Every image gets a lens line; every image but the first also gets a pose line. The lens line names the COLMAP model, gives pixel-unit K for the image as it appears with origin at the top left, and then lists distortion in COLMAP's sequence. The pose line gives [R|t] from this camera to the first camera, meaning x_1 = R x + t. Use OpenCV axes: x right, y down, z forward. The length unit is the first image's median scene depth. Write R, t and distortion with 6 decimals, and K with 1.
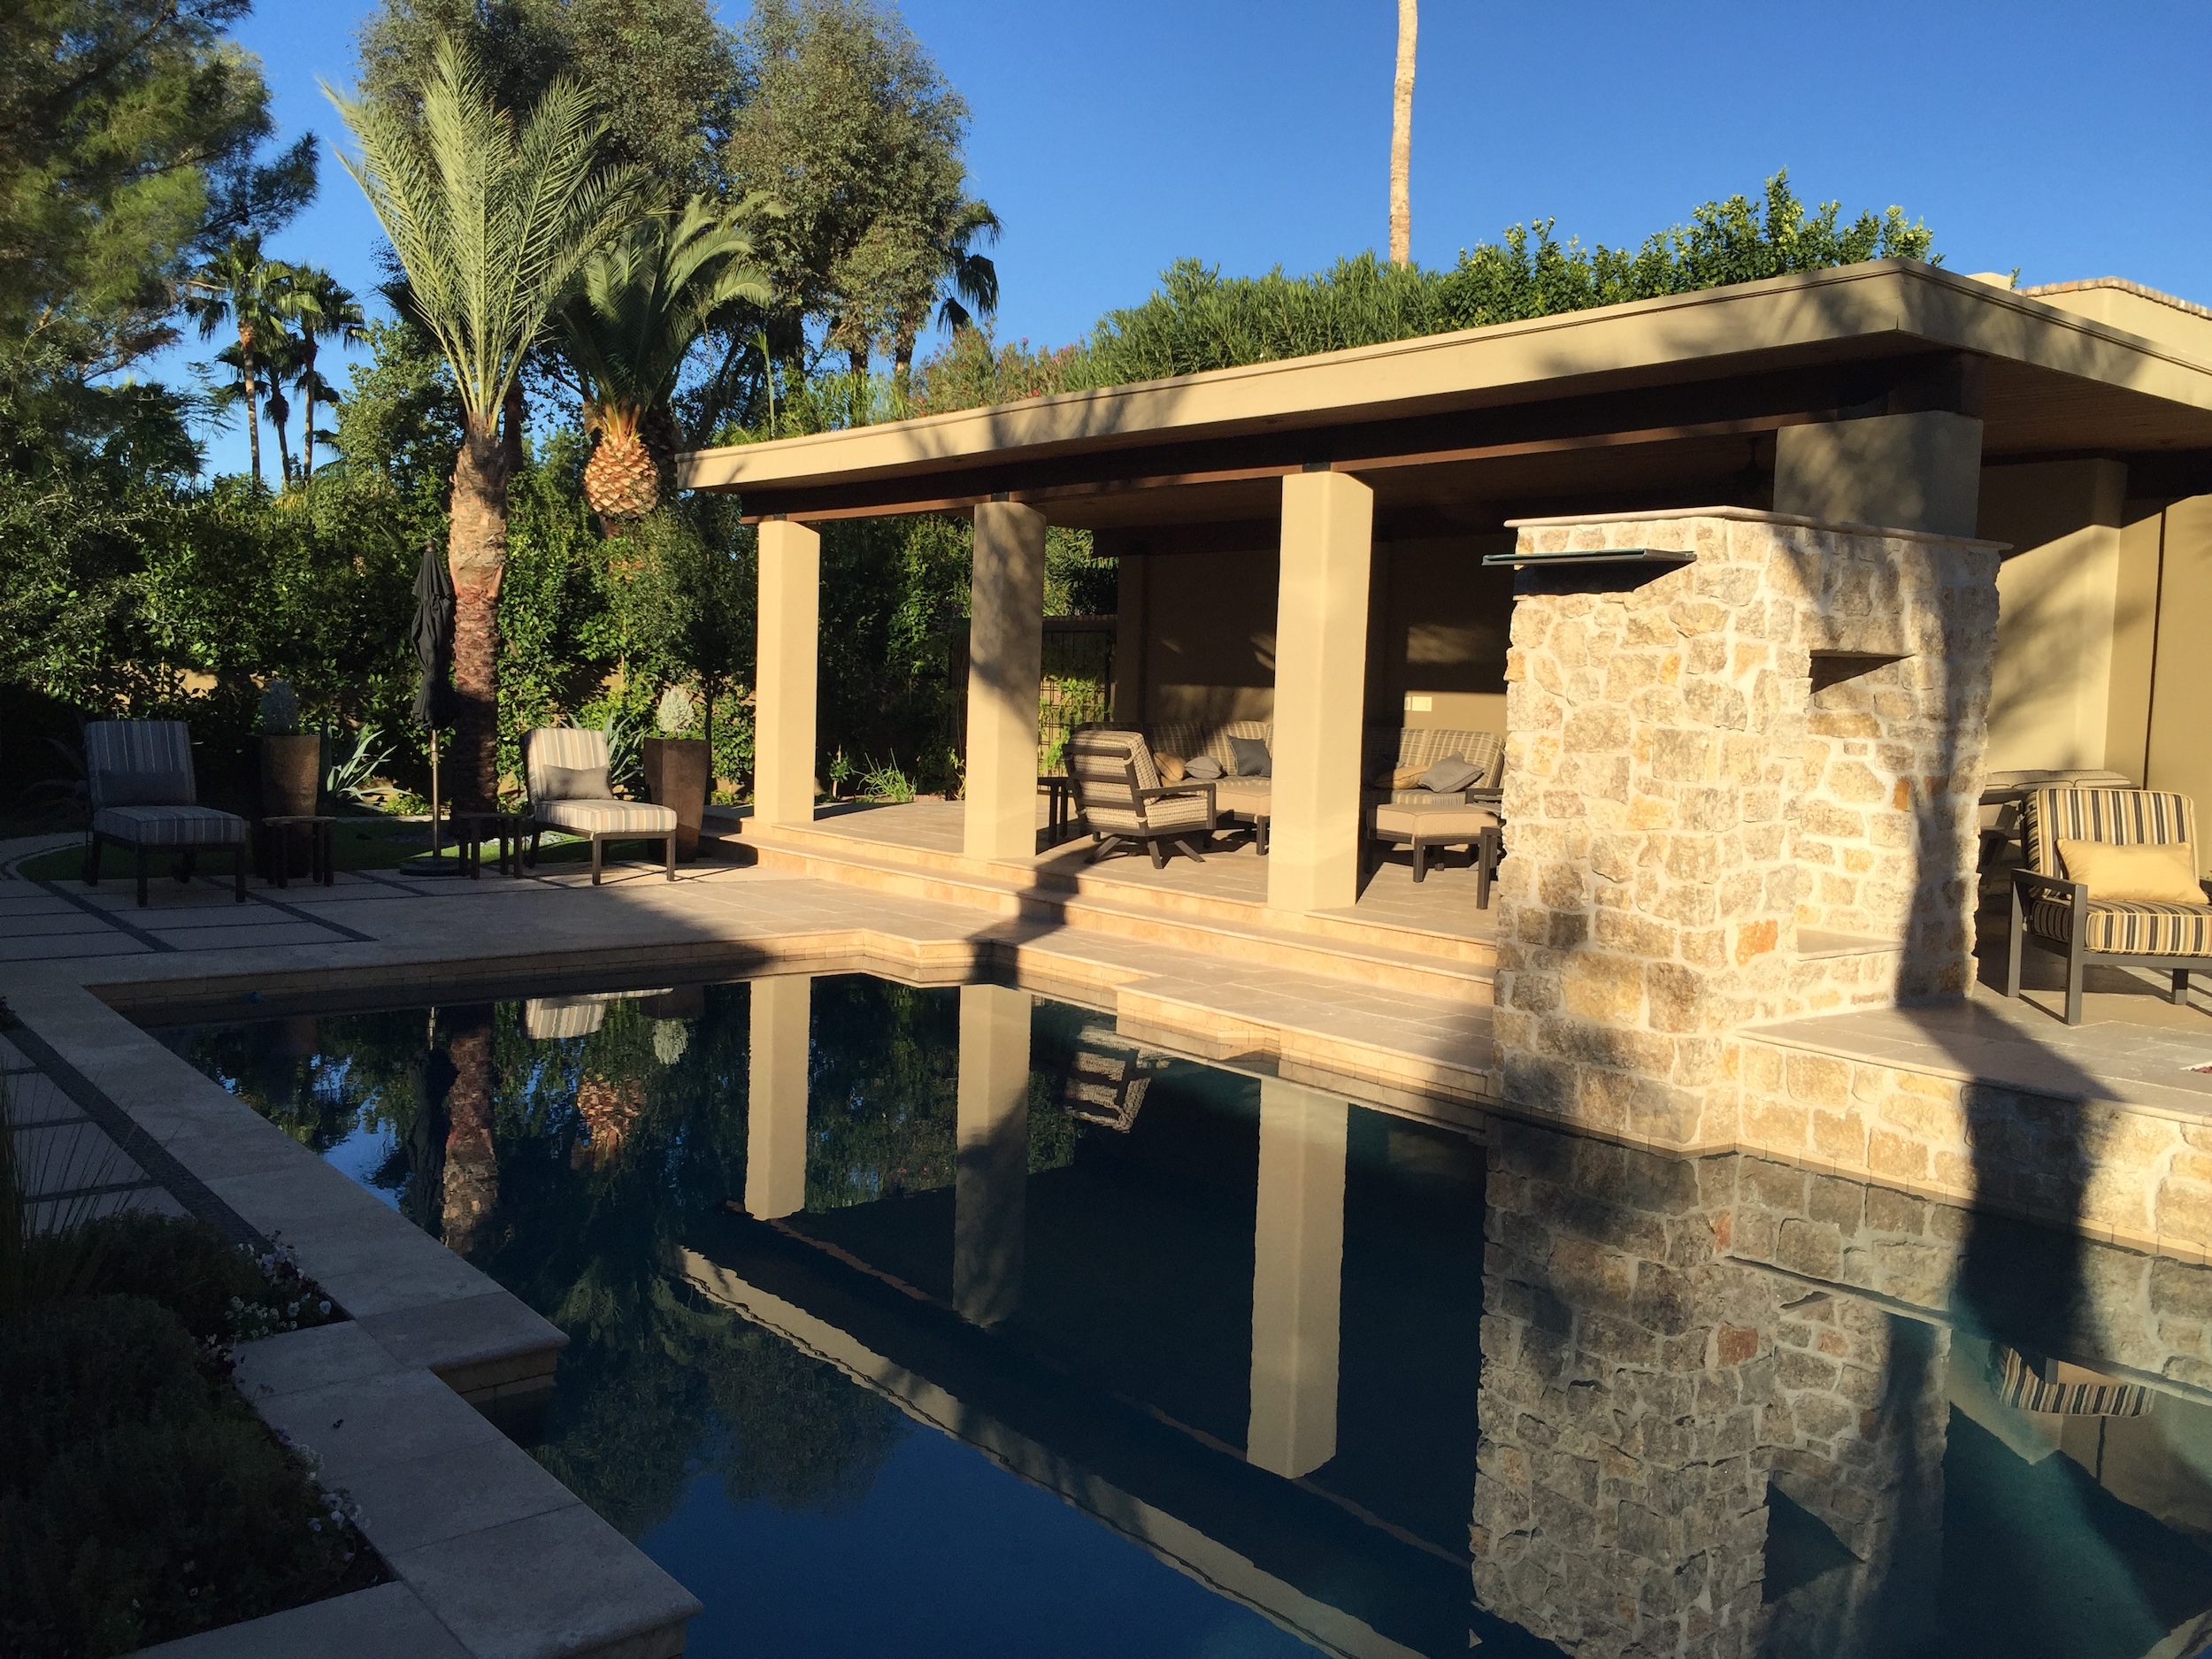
lens RADIAL K [[1895.3, 0, 1102.0], [0, 1895.3, 801.6], [0, 0, 1]] dist [0.075489, -0.105501]
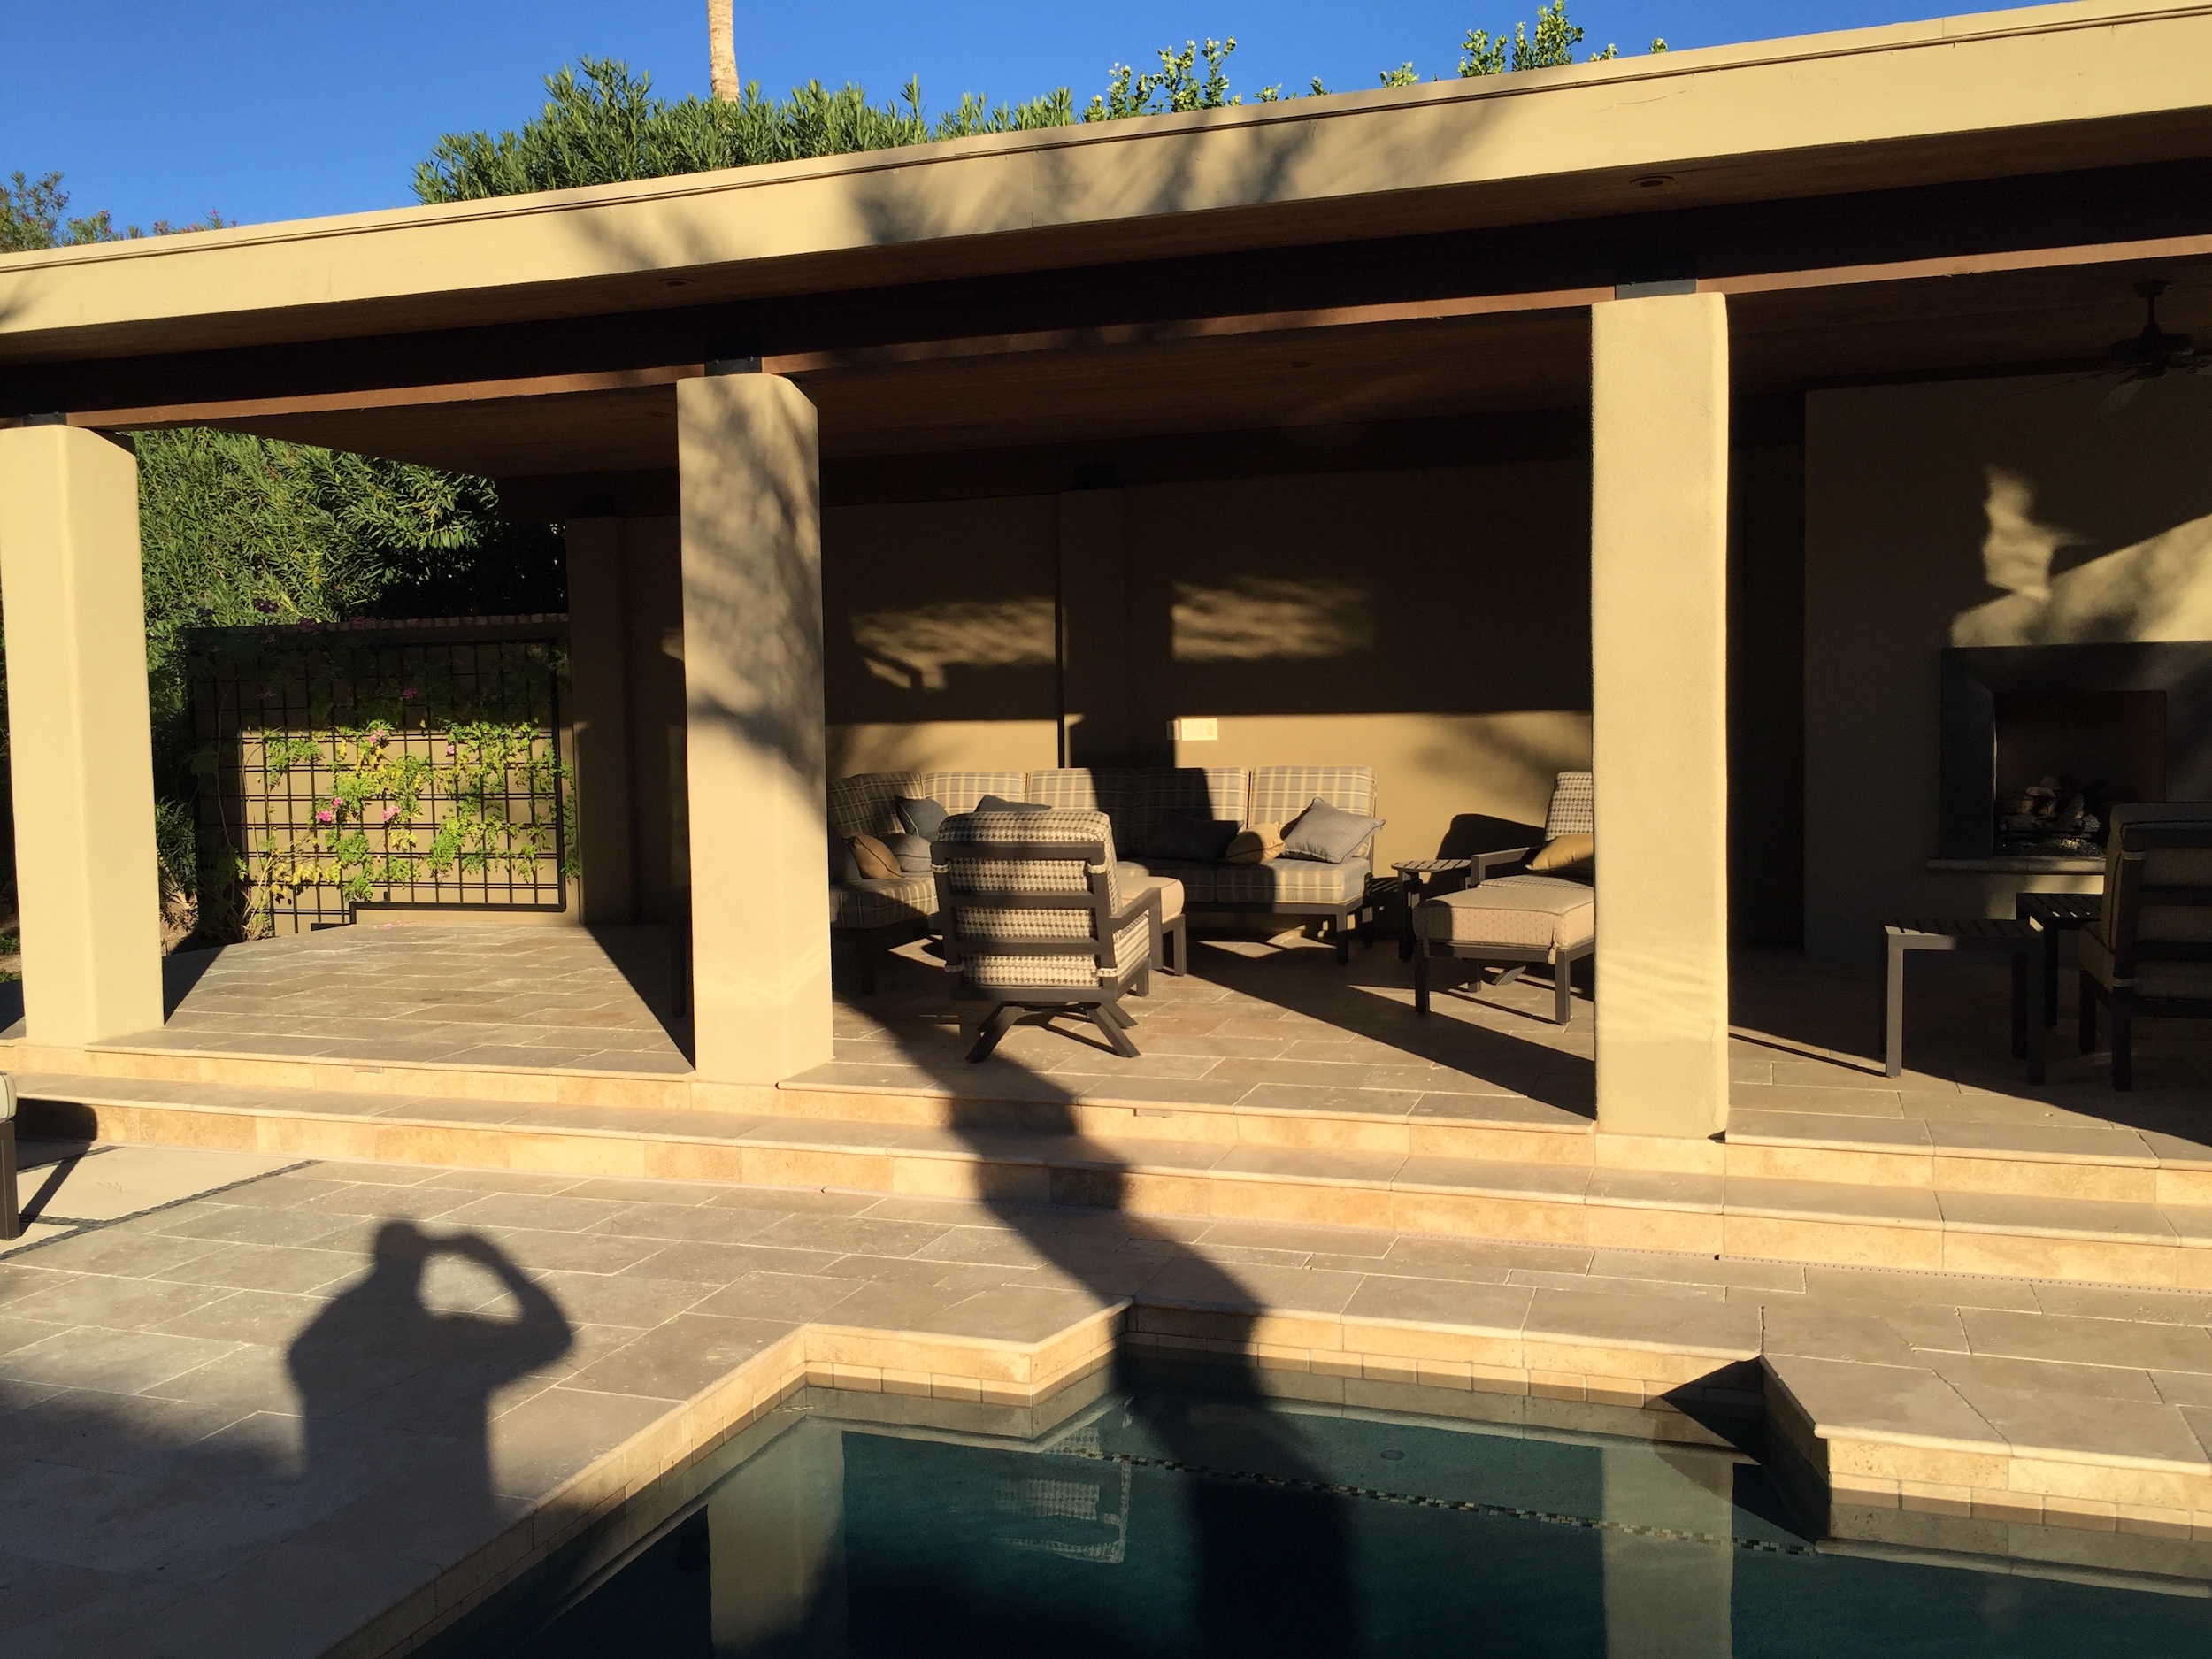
lens RADIAL K [[1890.9, 0, 1099.4], [0, 1890.9, 805.5], [0, 0, 1]] dist [0.080019, -0.109950]
pose [[0.841153, -0.075330, 0.535524, -0.426097], [0.078325, 0.996780, 0.017188, -0.075351], [-0.535094, 0.027487, 0.844345, 0.882646]]
